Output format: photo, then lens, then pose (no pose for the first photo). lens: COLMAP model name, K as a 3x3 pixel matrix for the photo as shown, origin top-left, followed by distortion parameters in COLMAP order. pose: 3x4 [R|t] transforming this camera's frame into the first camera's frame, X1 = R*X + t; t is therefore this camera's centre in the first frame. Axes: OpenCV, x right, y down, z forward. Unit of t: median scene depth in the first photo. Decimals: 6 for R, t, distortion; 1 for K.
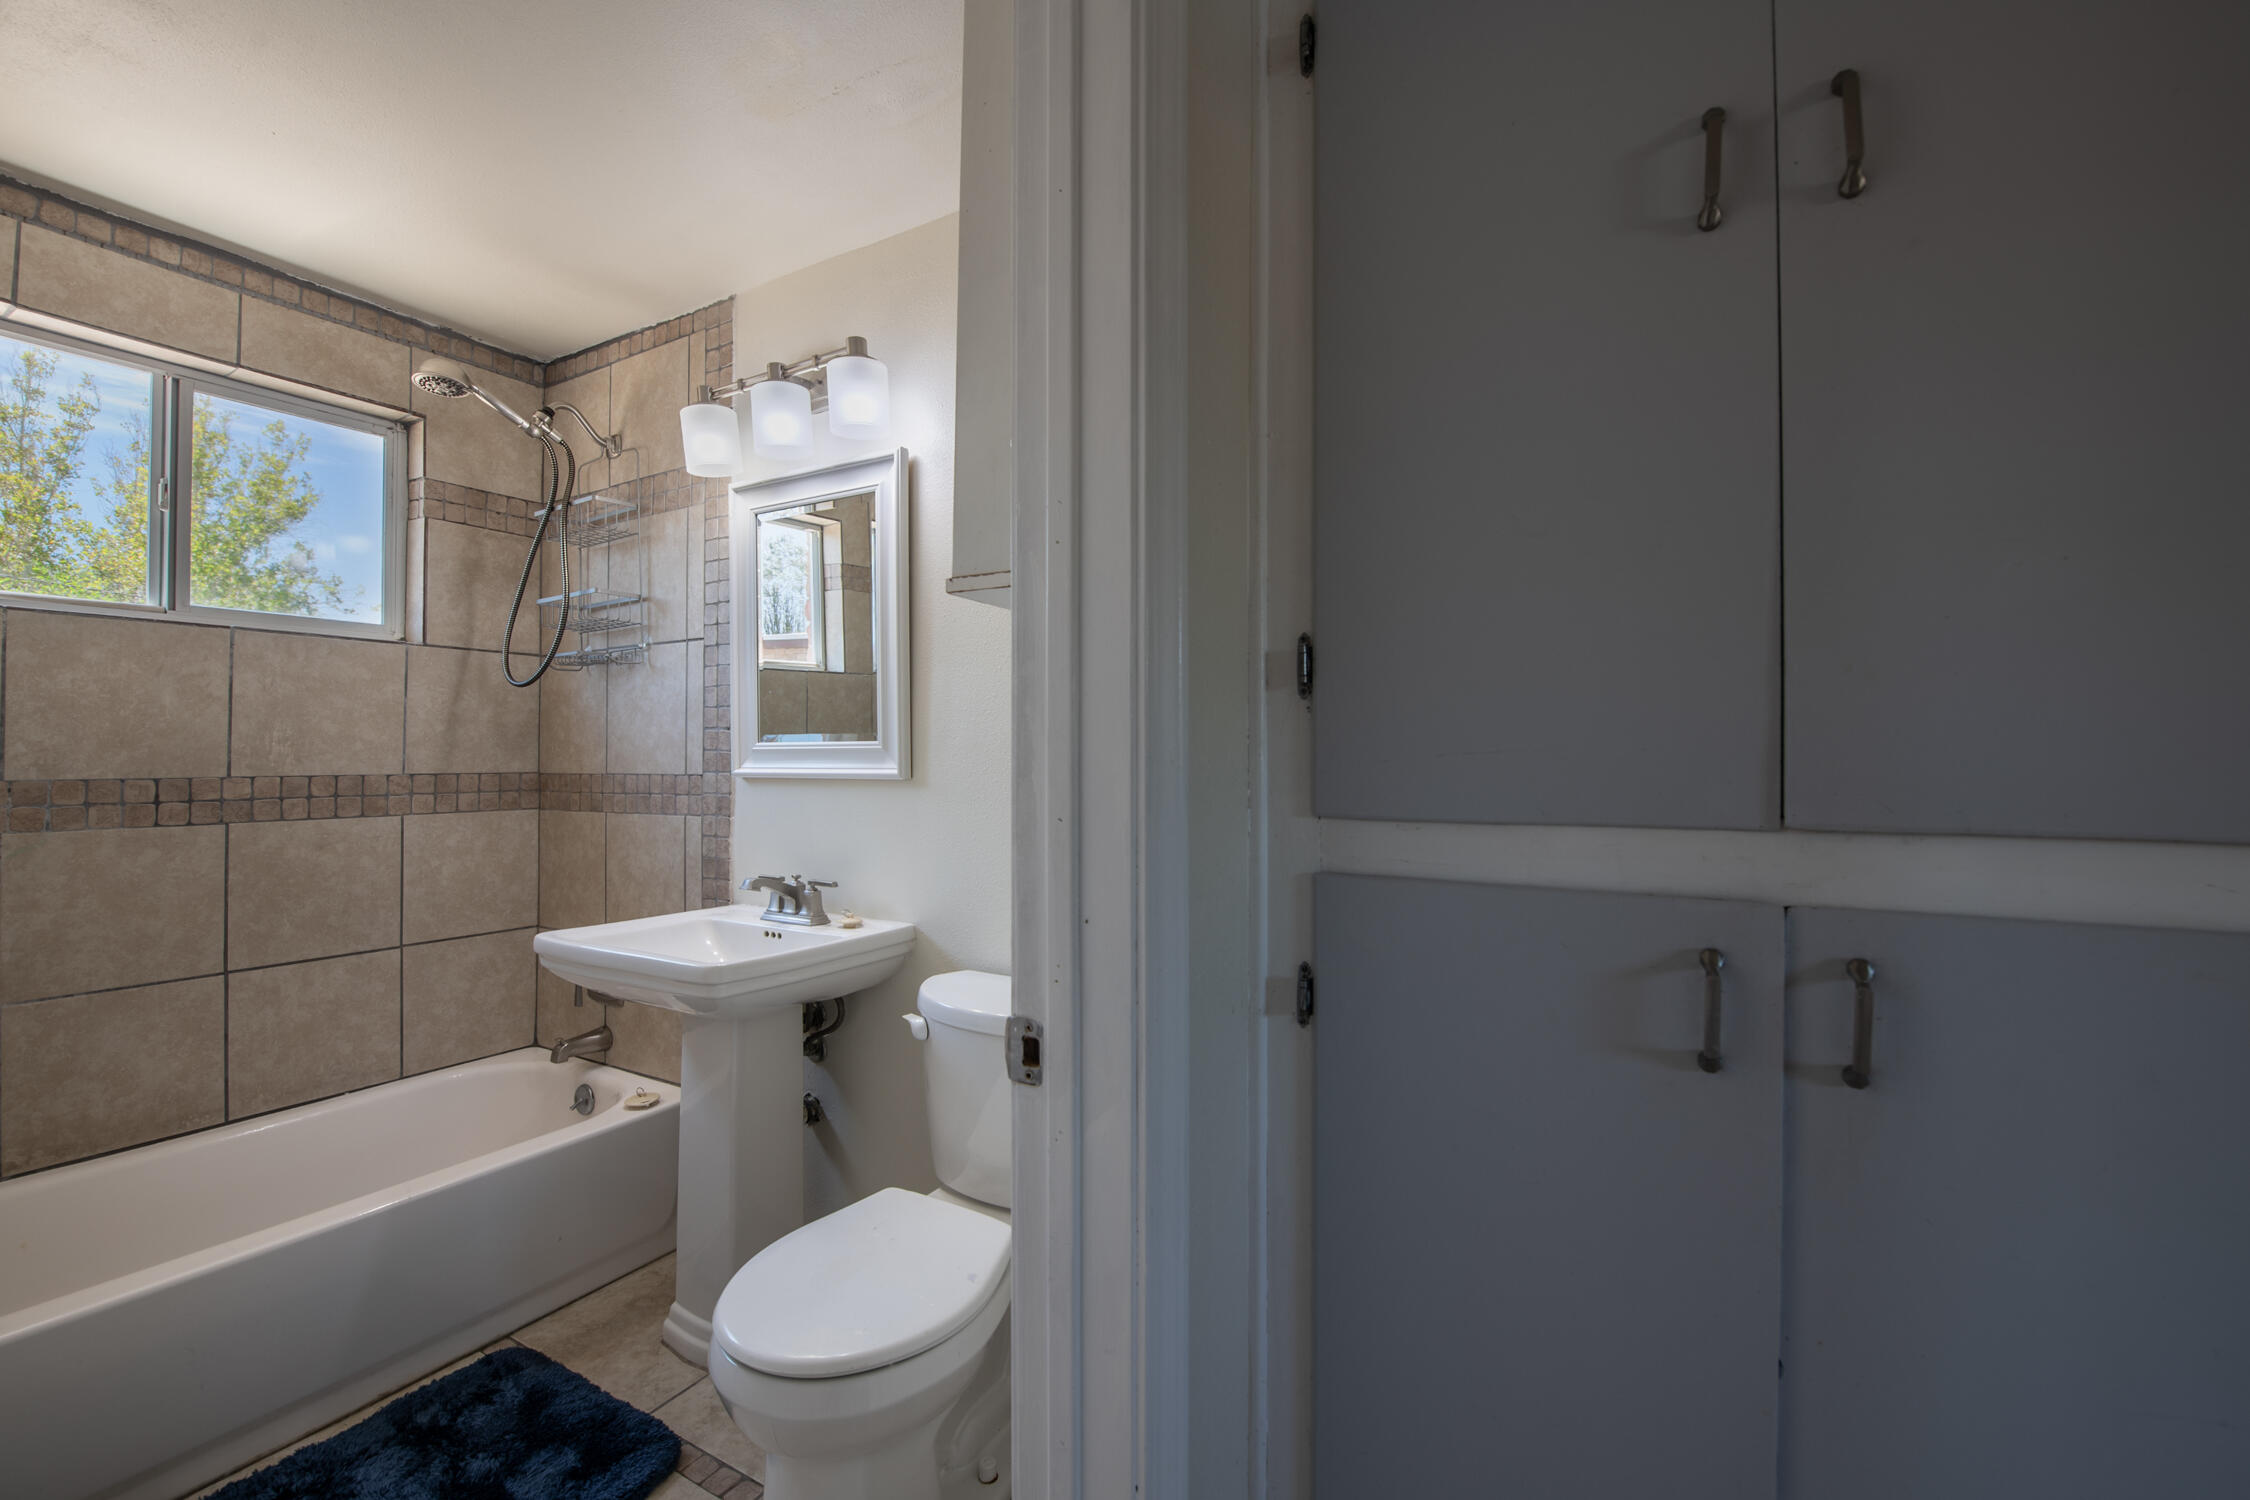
lens RADIAL K [[930.8, 0, 1128.1], [0, 930.8, 740.9], [0, 0, 1]] dist [-0.013851, 0.000533]
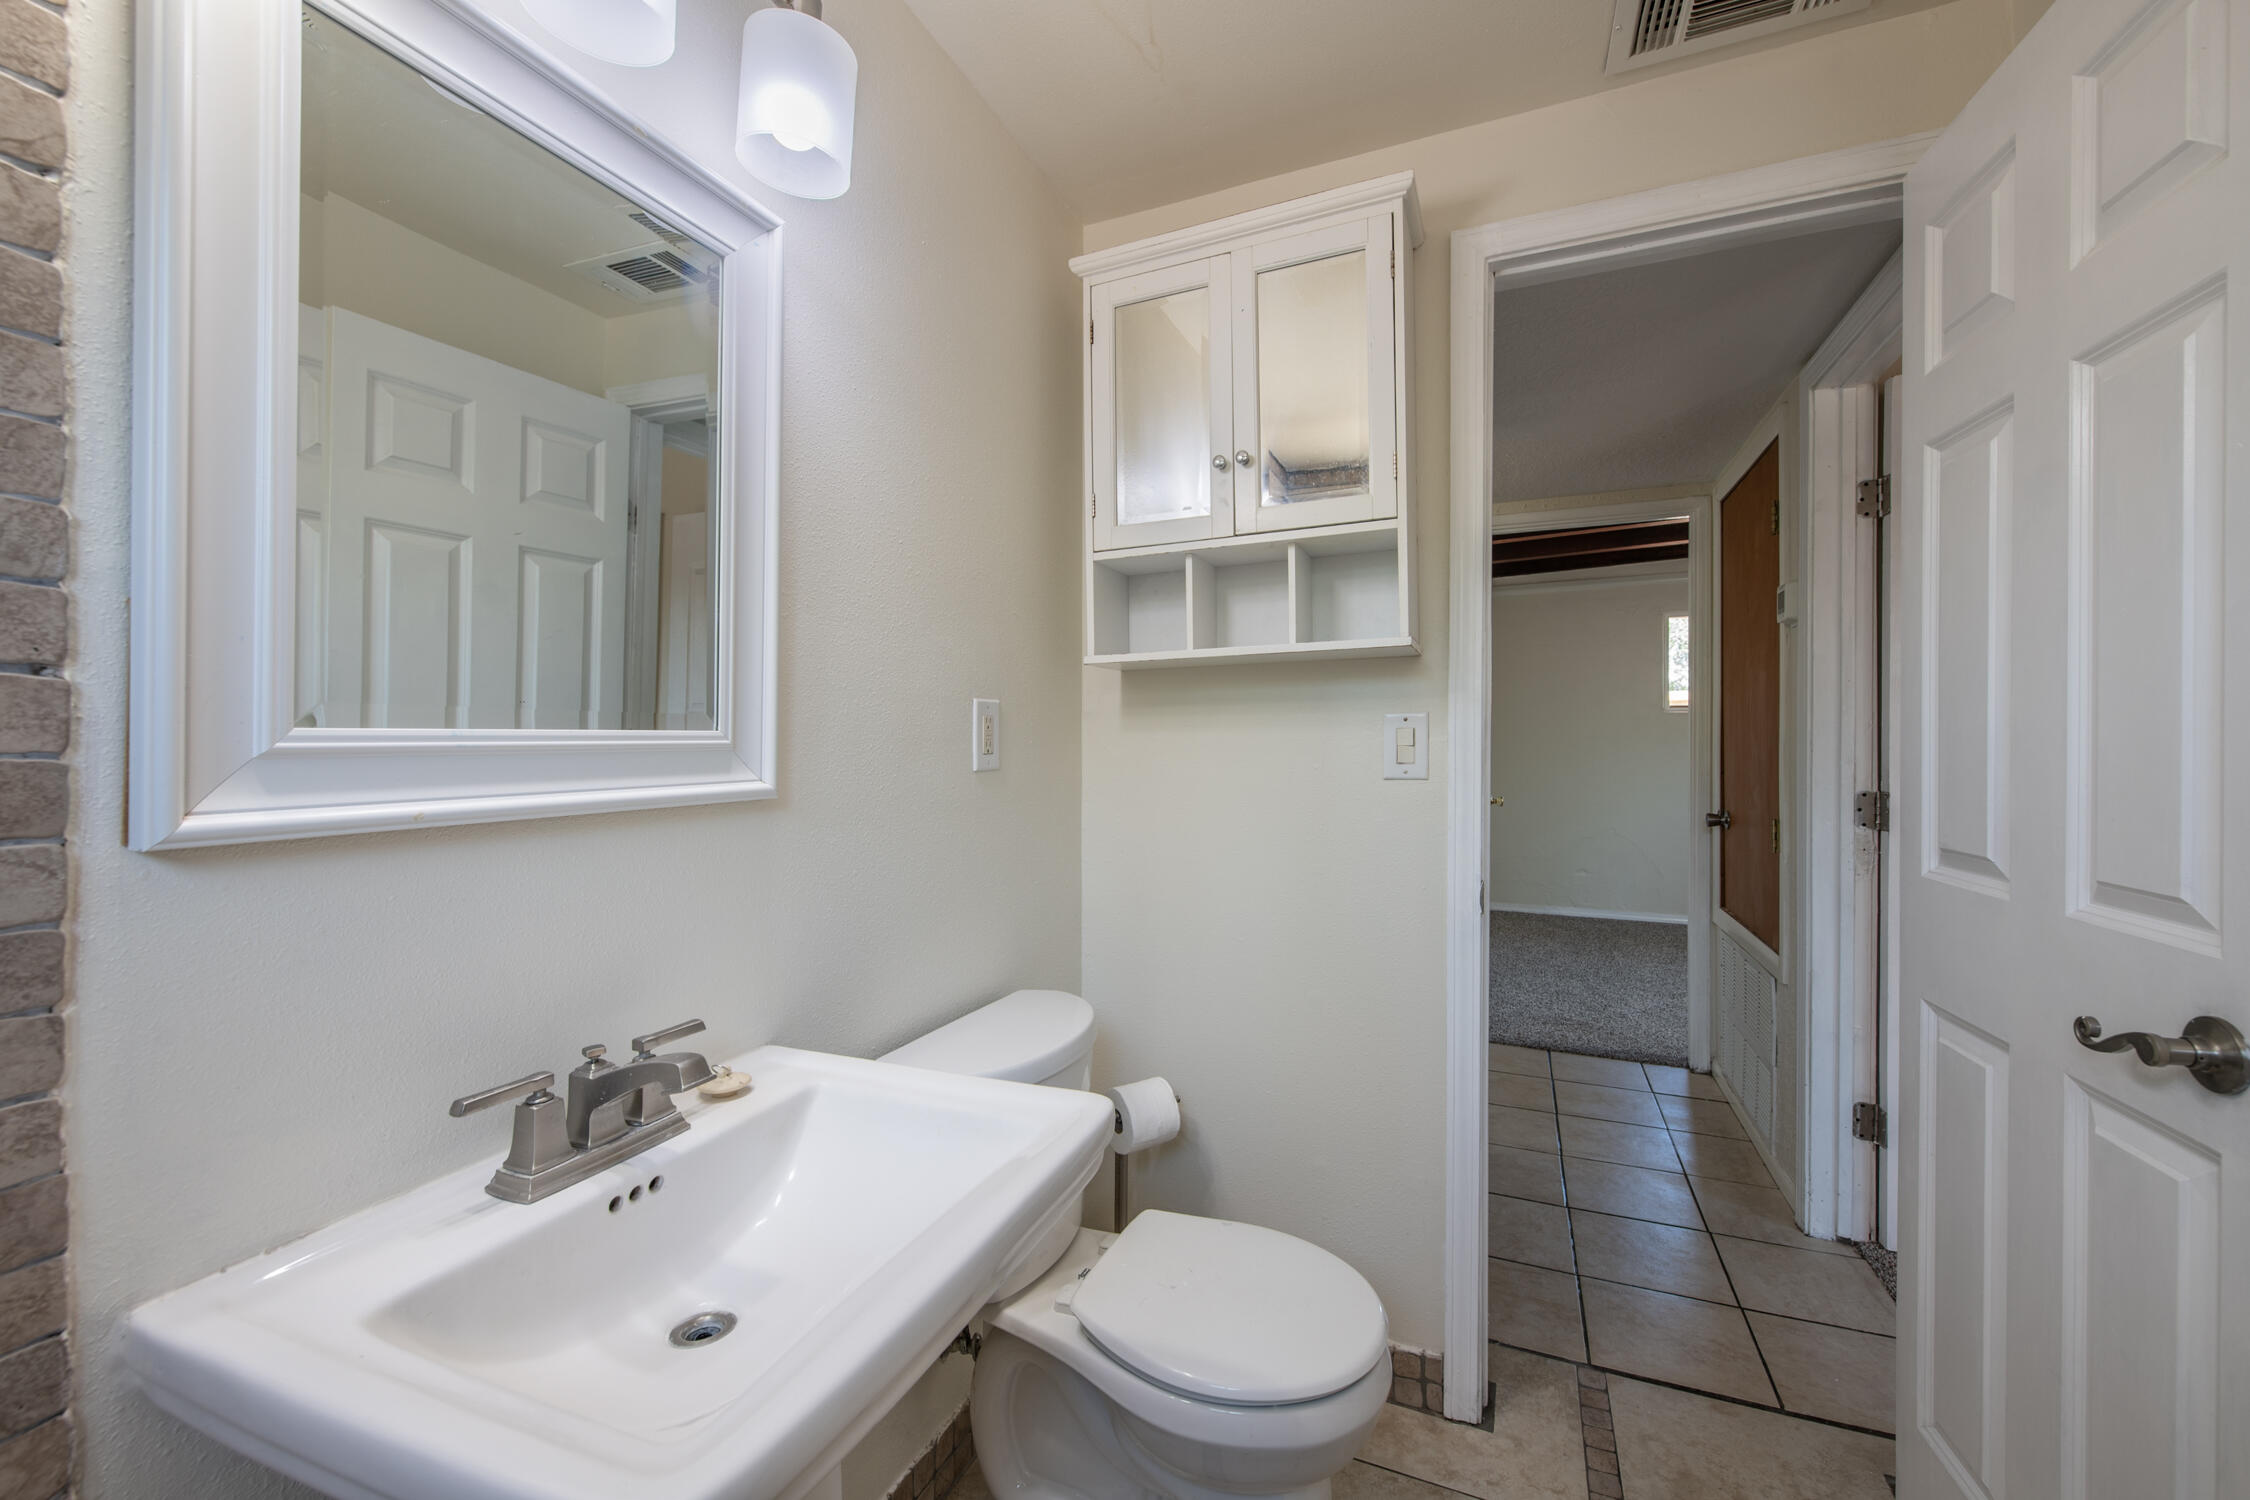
lens RADIAL K [[930.8, 0, 1126.7], [0, 930.8, 741.8], [0, 0, 1]] dist [-0.013851, 0.000533]
pose [[-0.122993, -0.004059, 0.992399, -0.814030], [-0.007895, 0.999964, 0.003112, 0.004576], [-0.992376, -0.007452, -0.123021, 0.833318]]
